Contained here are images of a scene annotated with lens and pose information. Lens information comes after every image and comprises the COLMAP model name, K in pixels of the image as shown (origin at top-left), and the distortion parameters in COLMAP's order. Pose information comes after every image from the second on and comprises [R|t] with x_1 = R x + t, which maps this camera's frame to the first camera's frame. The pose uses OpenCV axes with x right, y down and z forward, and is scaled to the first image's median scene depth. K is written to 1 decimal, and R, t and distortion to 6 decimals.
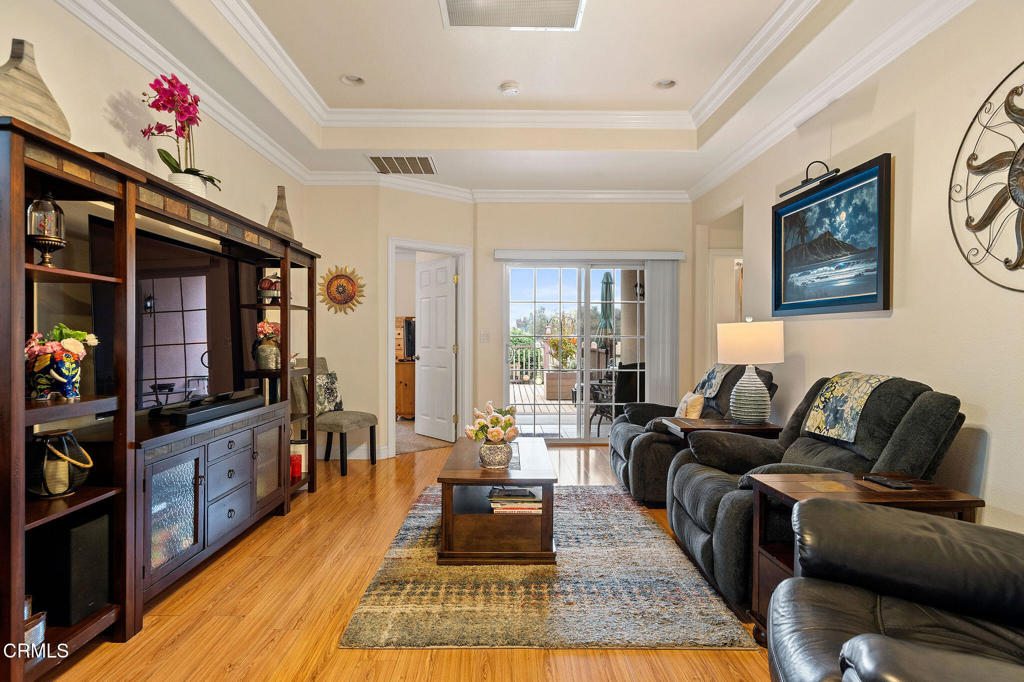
lens RADIAL K [[561.3, 0, 509.0], [0, 561.3, 339.0], [0, 0, 1]] dist [0.017311, 0.000846]
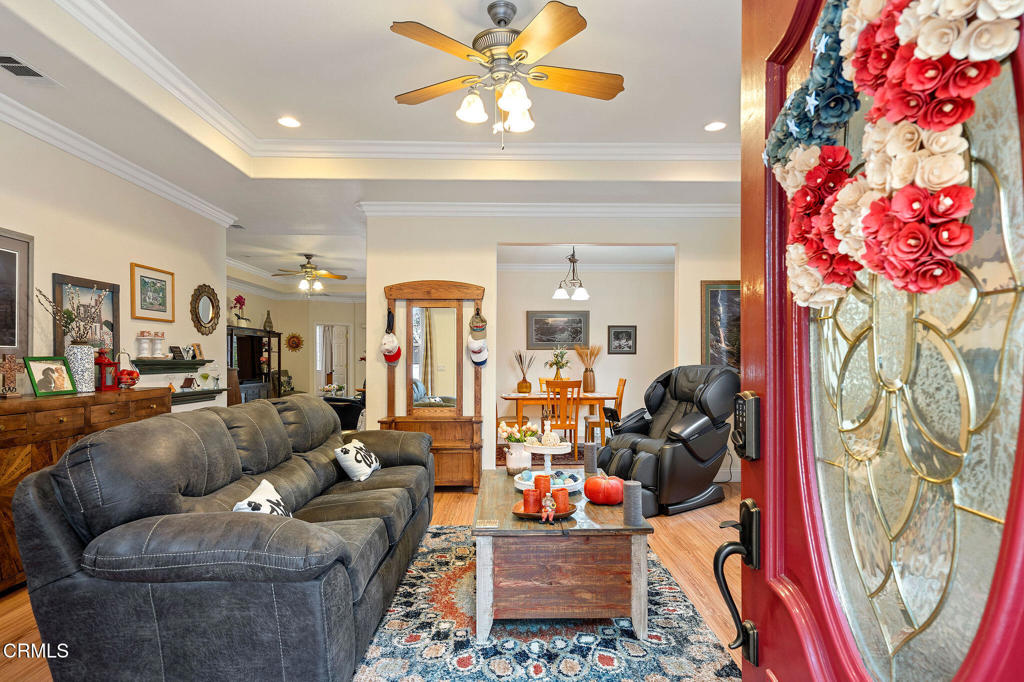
lens RADIAL K [[561.3, 0, 515.1], [0, 561.3, 349.3], [0, 0, 1]] dist [0.017311, 0.000846]
pose [[0.999908, -0.009277, 0.009868, 0.985103], [0.009445, 0.999810, -0.017075, -0.009012], [-0.009707, 0.017167, 0.999806, -2.250571]]
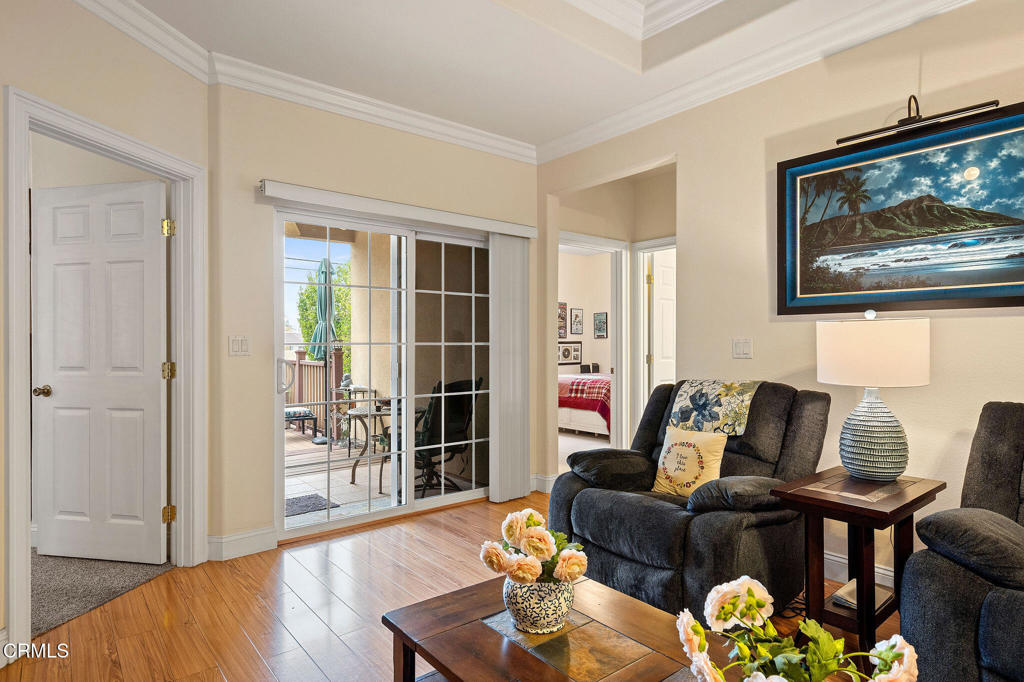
lens RADIAL K [[561.3, 0, 511.3], [0, 561.3, 341.5], [0, 0, 1]] dist [0.017311, 0.000846]
pose [[0.782219, -0.002128, 0.623000, -0.285500], [0.006959, 0.999962, -0.005322, -0.004233], [-0.622965, 0.008498, 0.782203, 0.726996]]
